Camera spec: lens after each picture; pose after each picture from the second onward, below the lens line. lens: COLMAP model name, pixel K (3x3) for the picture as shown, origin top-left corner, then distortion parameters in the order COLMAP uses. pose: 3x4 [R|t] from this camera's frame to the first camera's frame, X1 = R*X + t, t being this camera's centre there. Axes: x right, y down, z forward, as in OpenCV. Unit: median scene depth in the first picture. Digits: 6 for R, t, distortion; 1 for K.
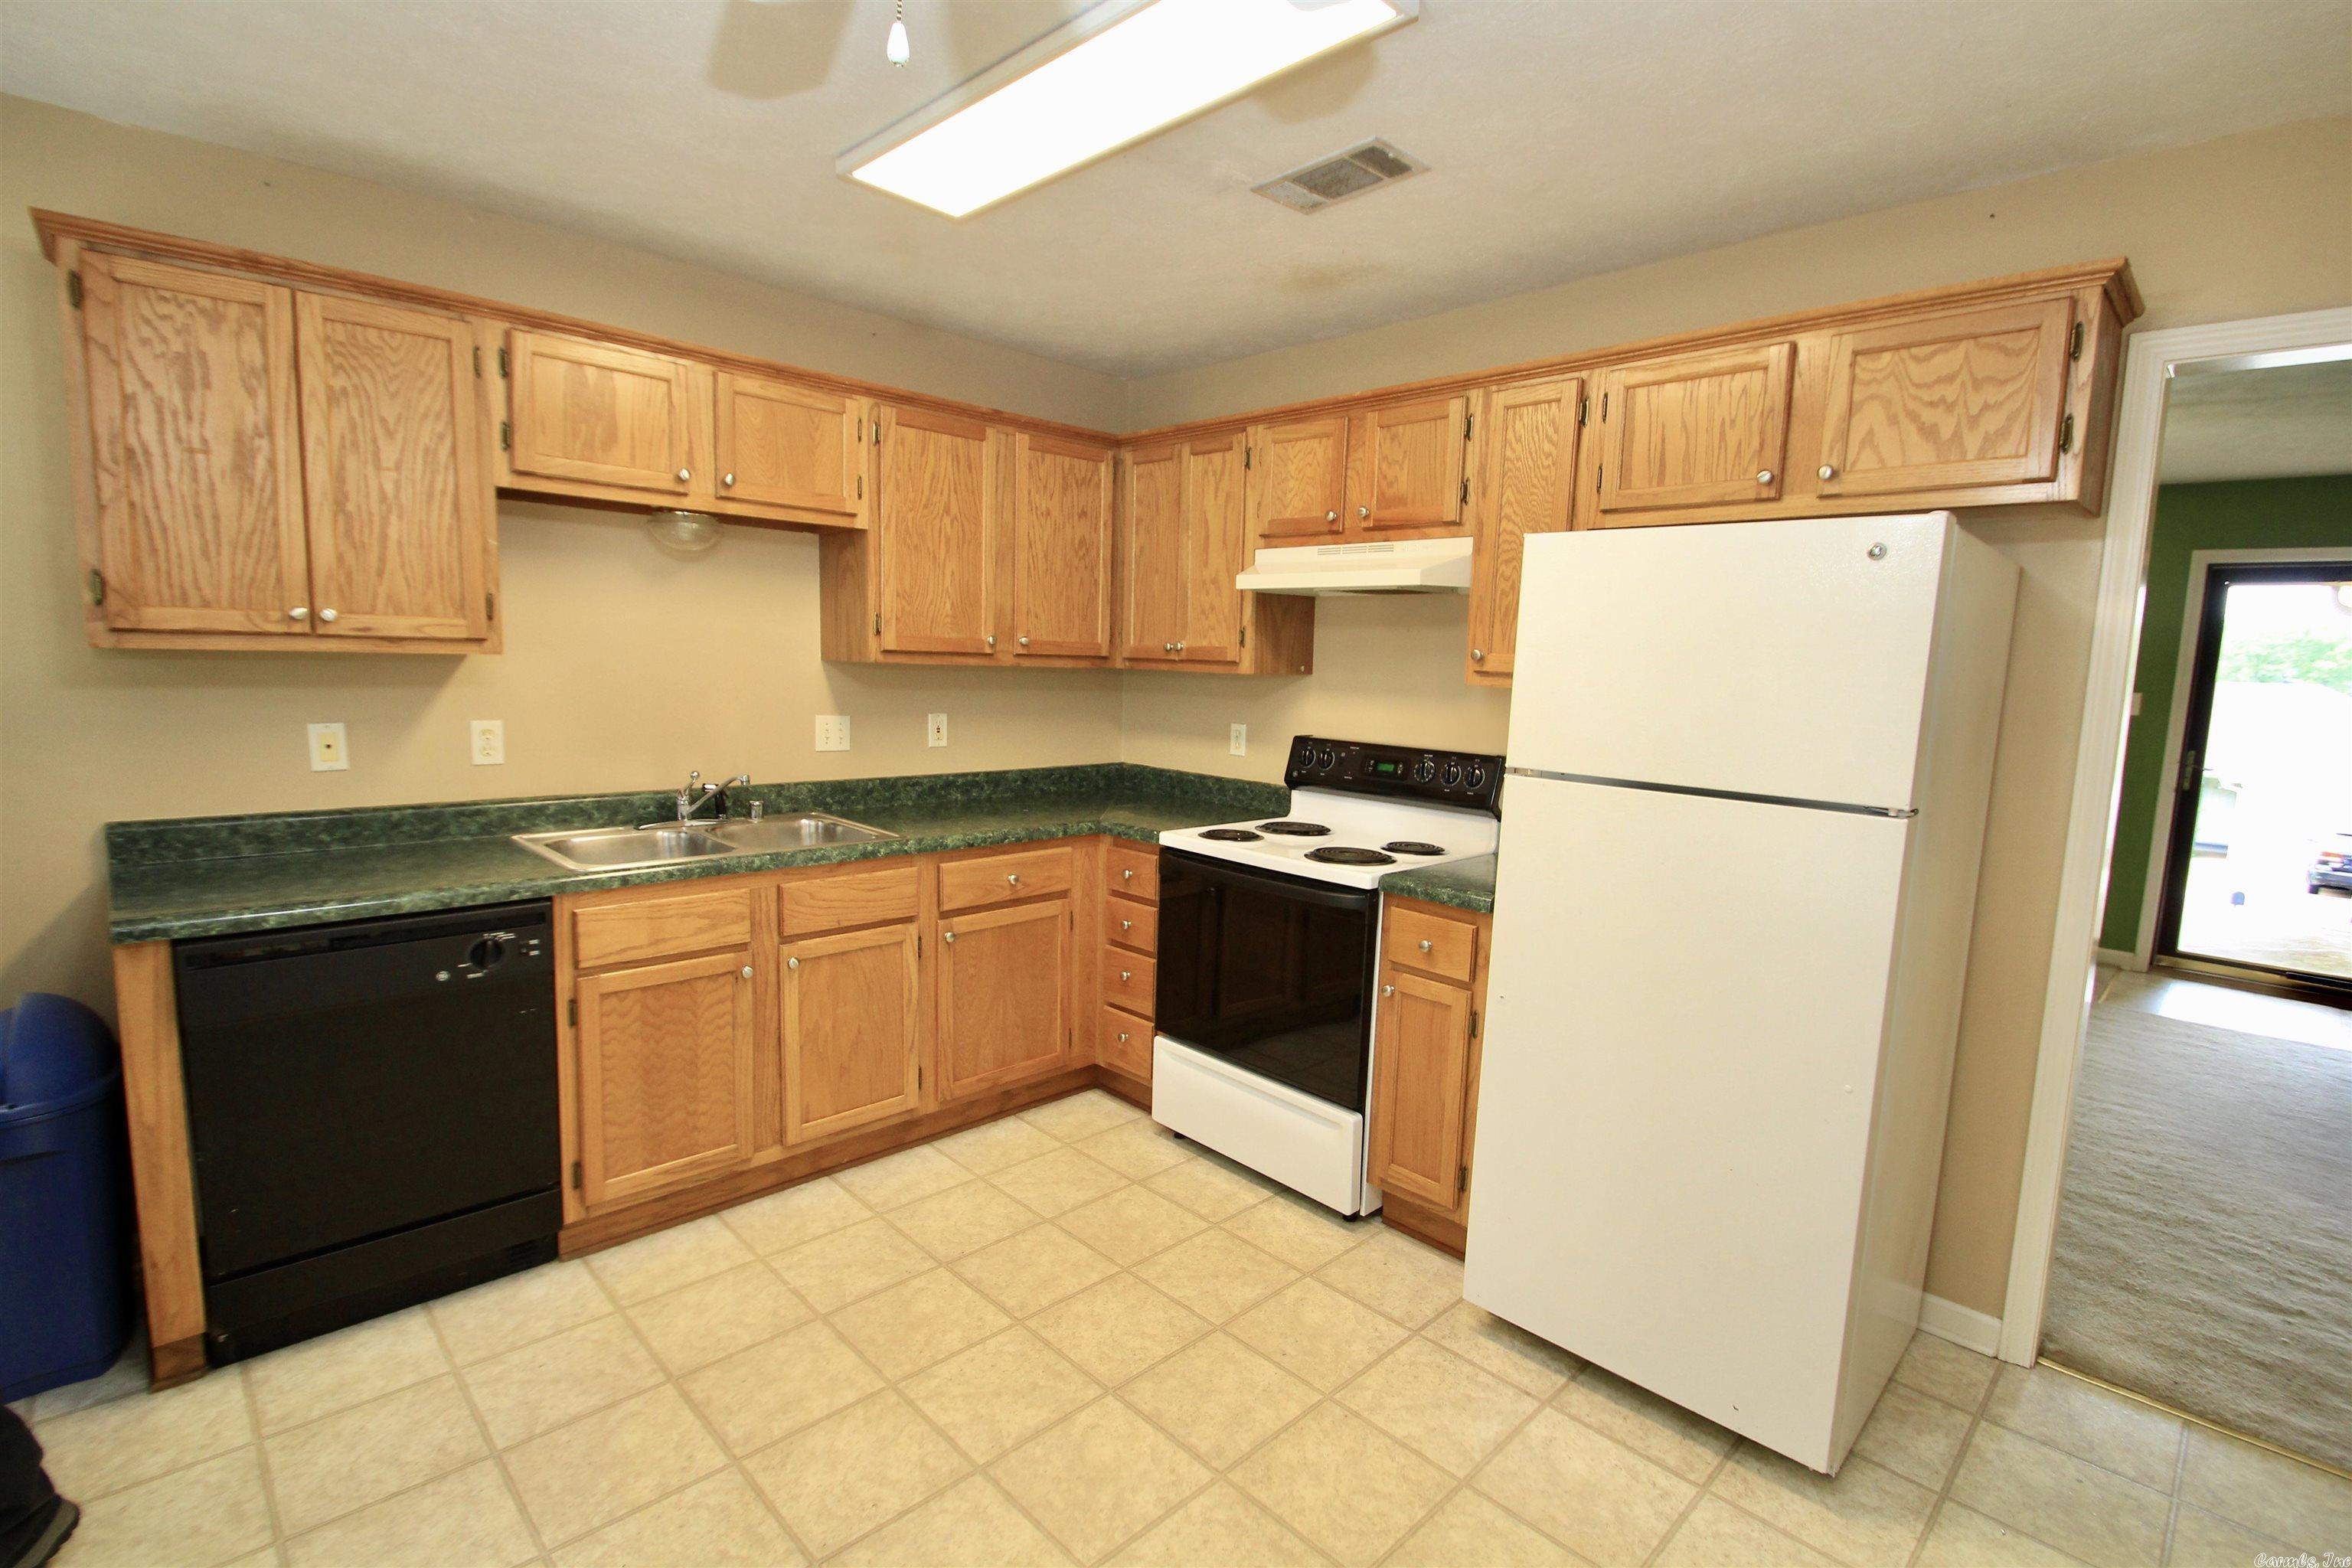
lens RADIAL K [[1080.5, 0, 1196.7], [0, 1080.5, 792.2], [0, 0, 1]] dist [0.004754, -0.014218]
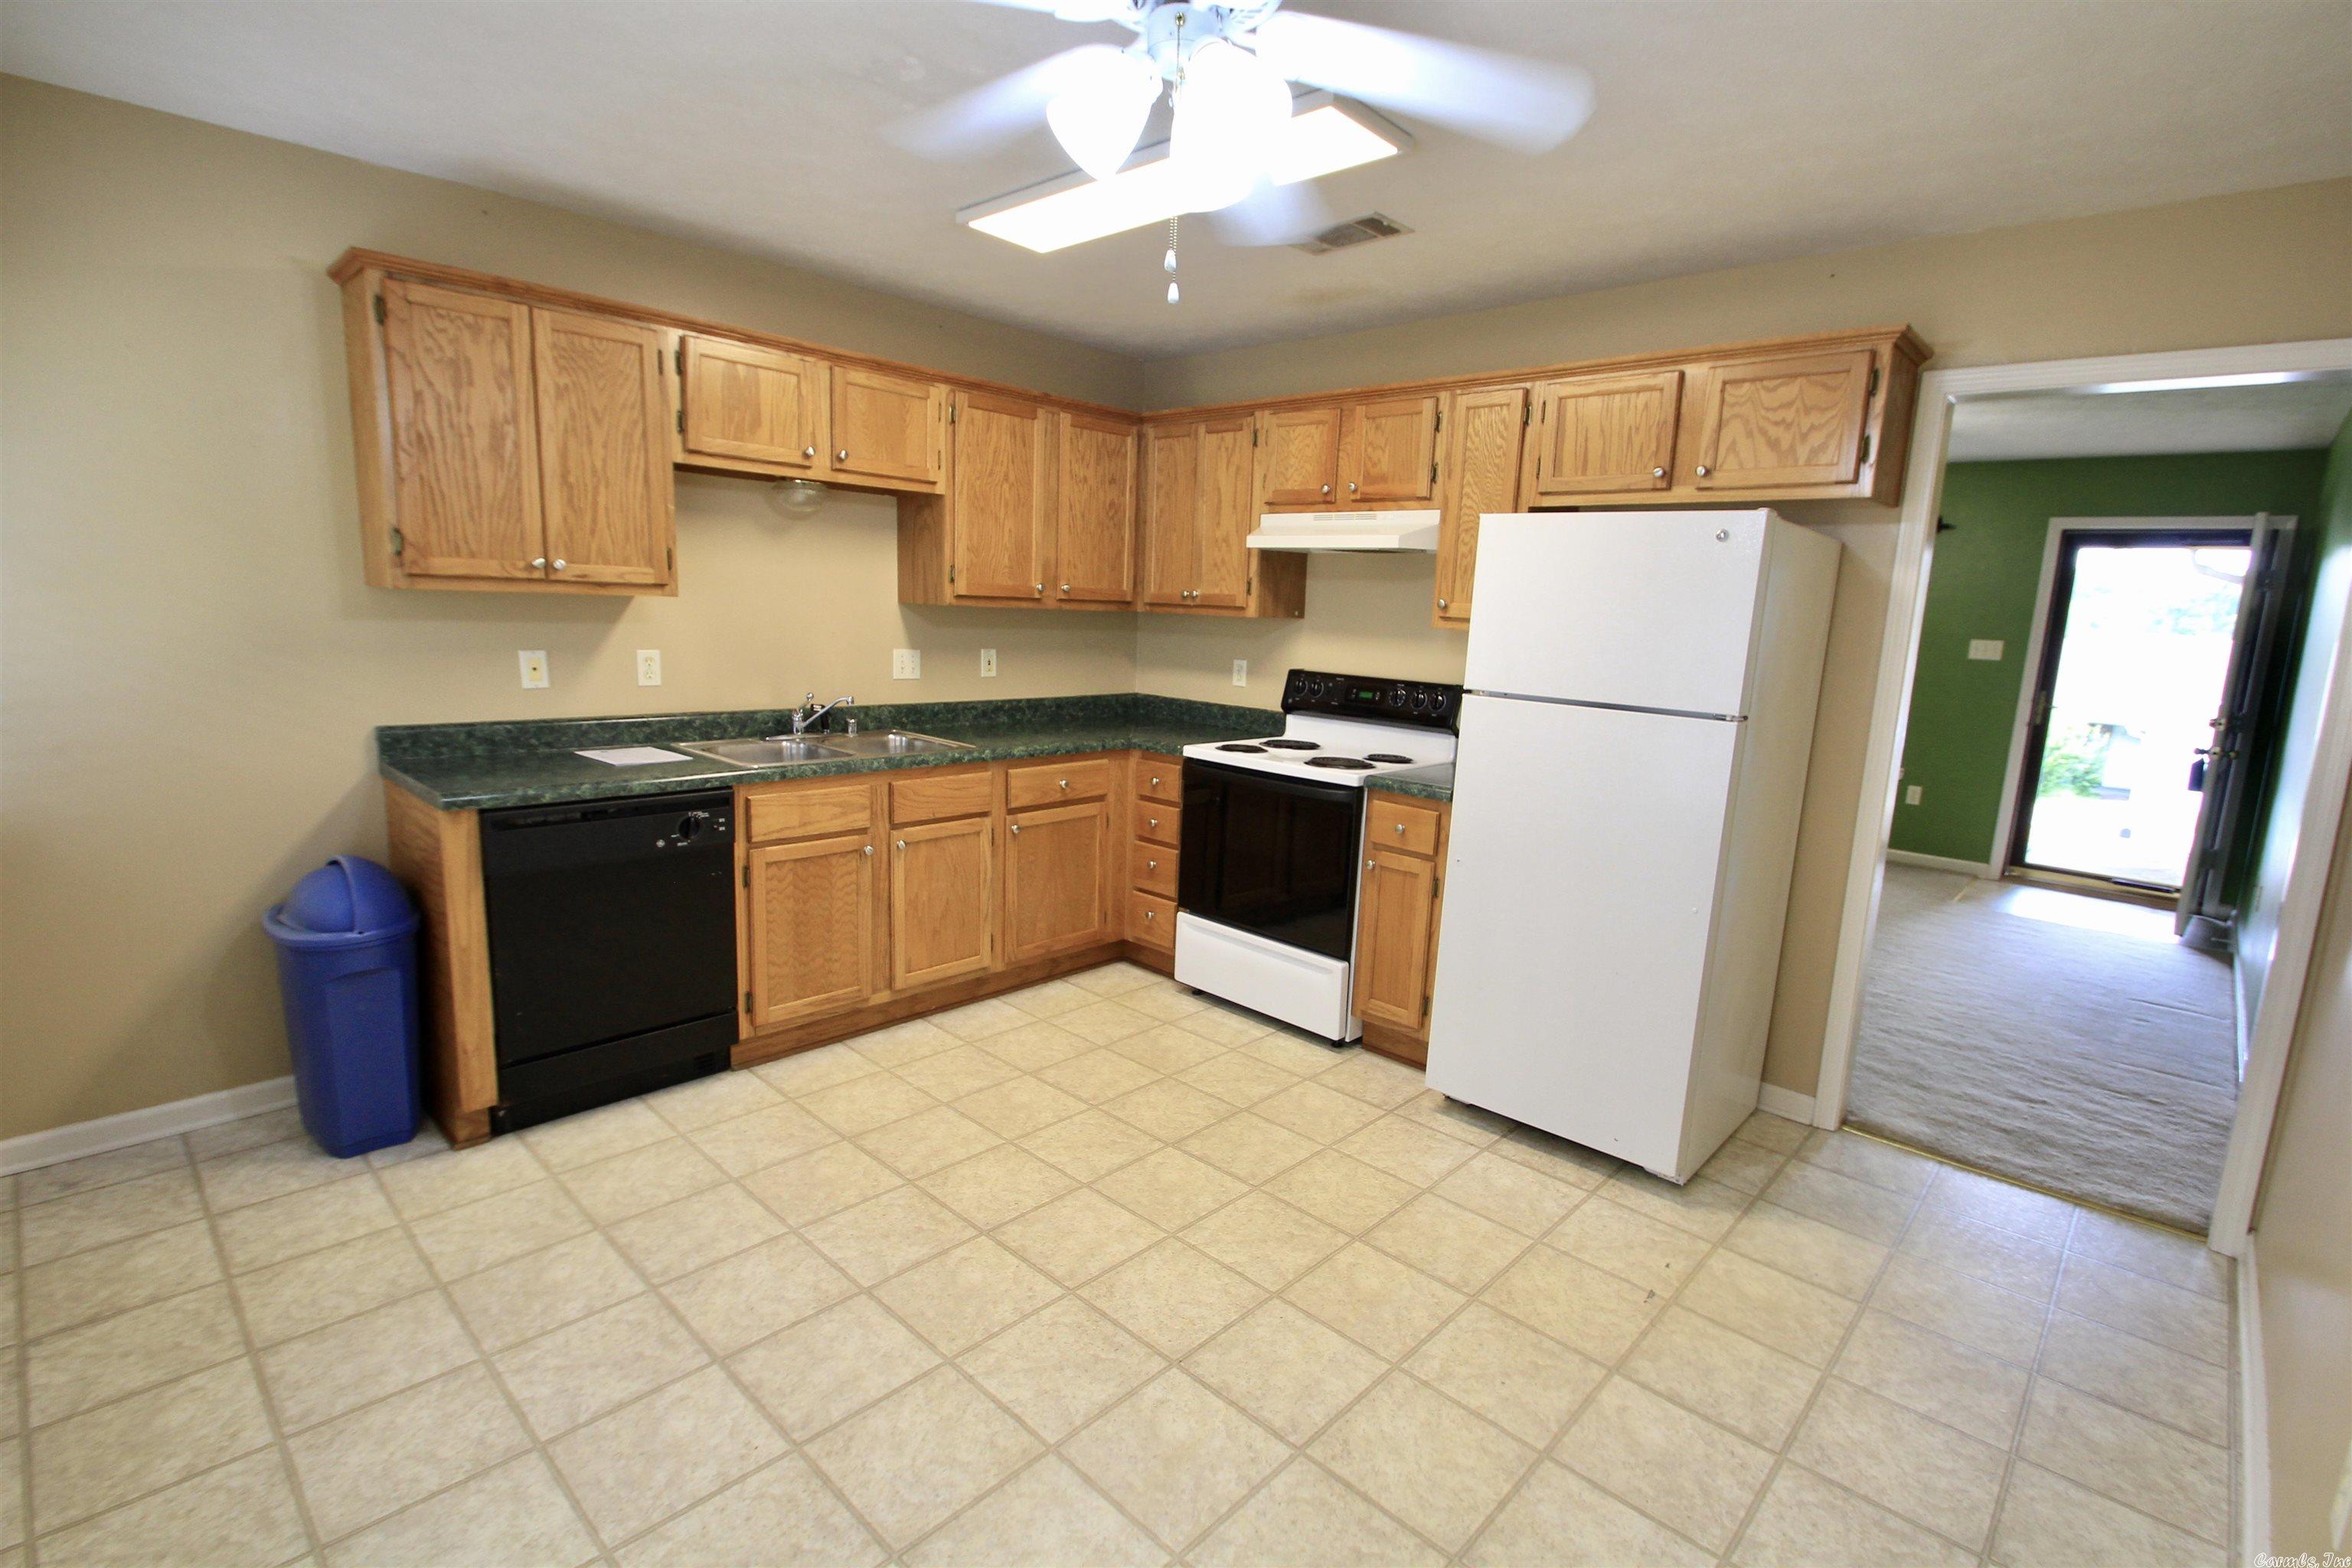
lens RADIAL K [[1080.5, 0, 1196.7], [0, 1080.5, 792.2], [0, 0, 1]] dist [0.004754, -0.014218]
pose [[0.999152, 0.002283, 0.041109, -0.085337], [-0.004385, 0.998683, 0.051117, 0.032166], [-0.040939, -0.051254, 0.997846, -0.285115]]
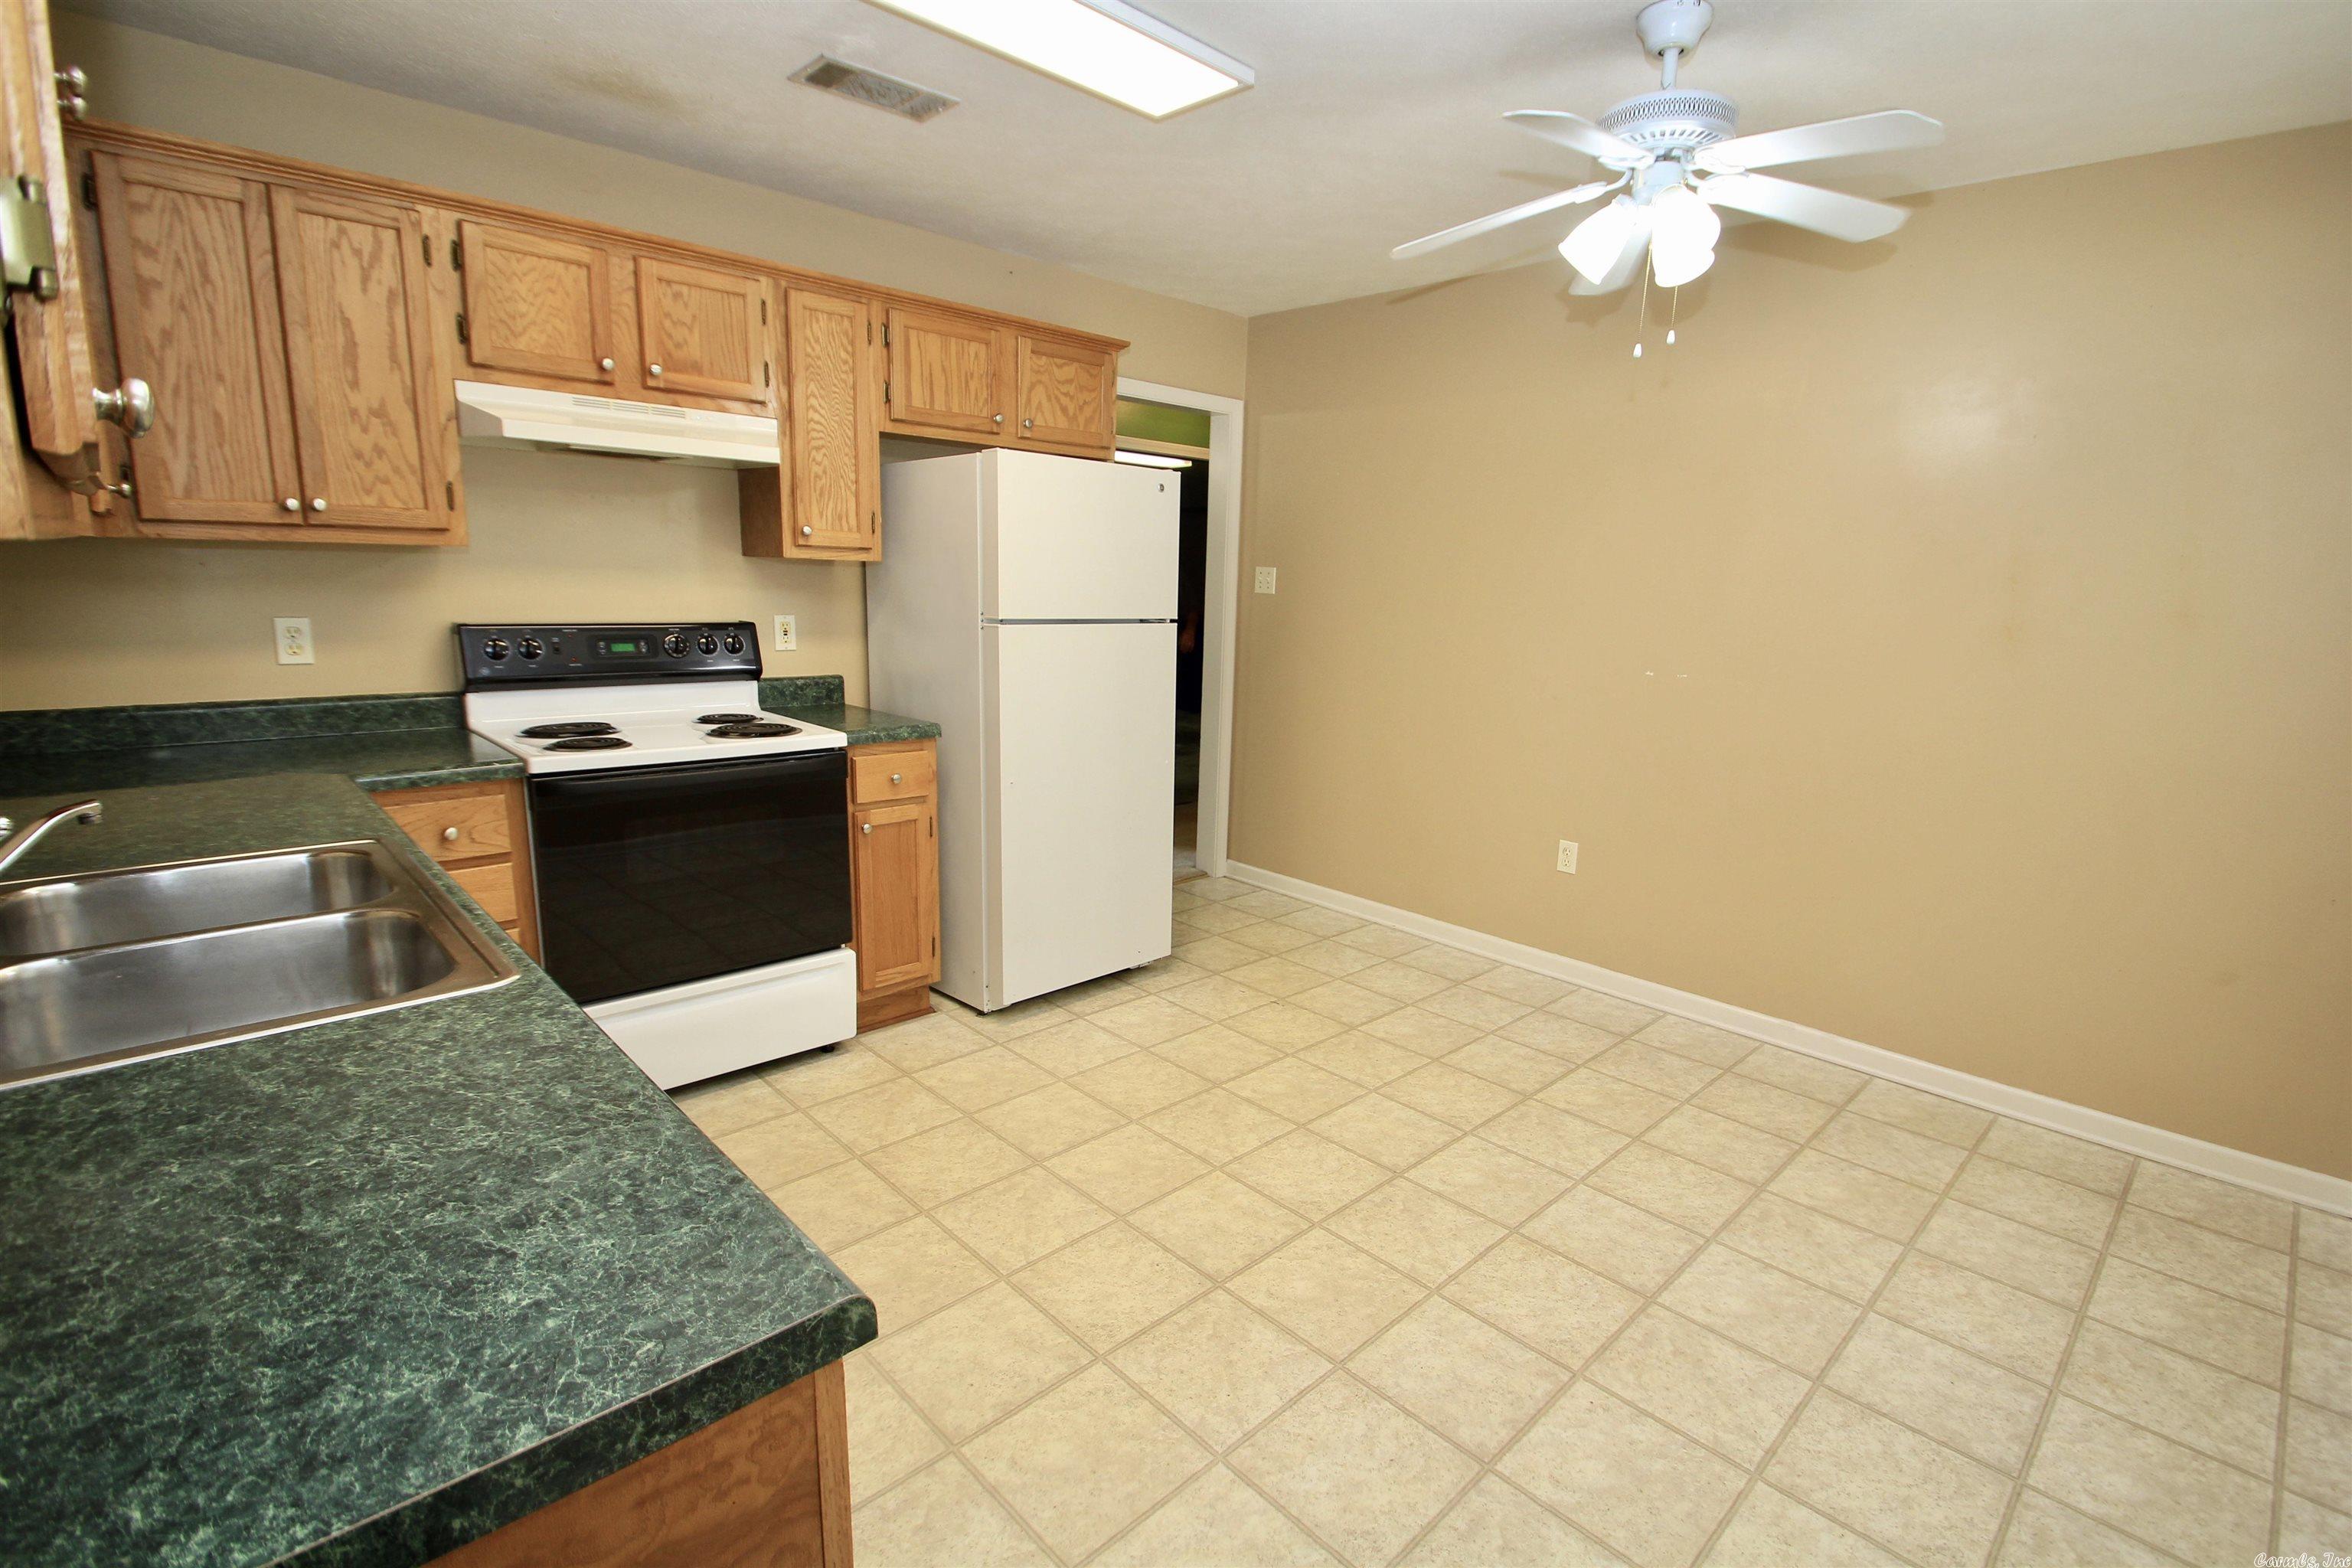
lens RADIAL K [[1111.0, 0, 1207.5], [0, 1111.0, 773.1], [0, 0, 1]] dist [0.042708, -0.036837]
pose [[0.004165, -0.214269, 0.976766, -0.990871], [0.092145, 0.972701, 0.212984, -0.095823], [-0.995737, 0.089117, 0.023796, 0.612115]]
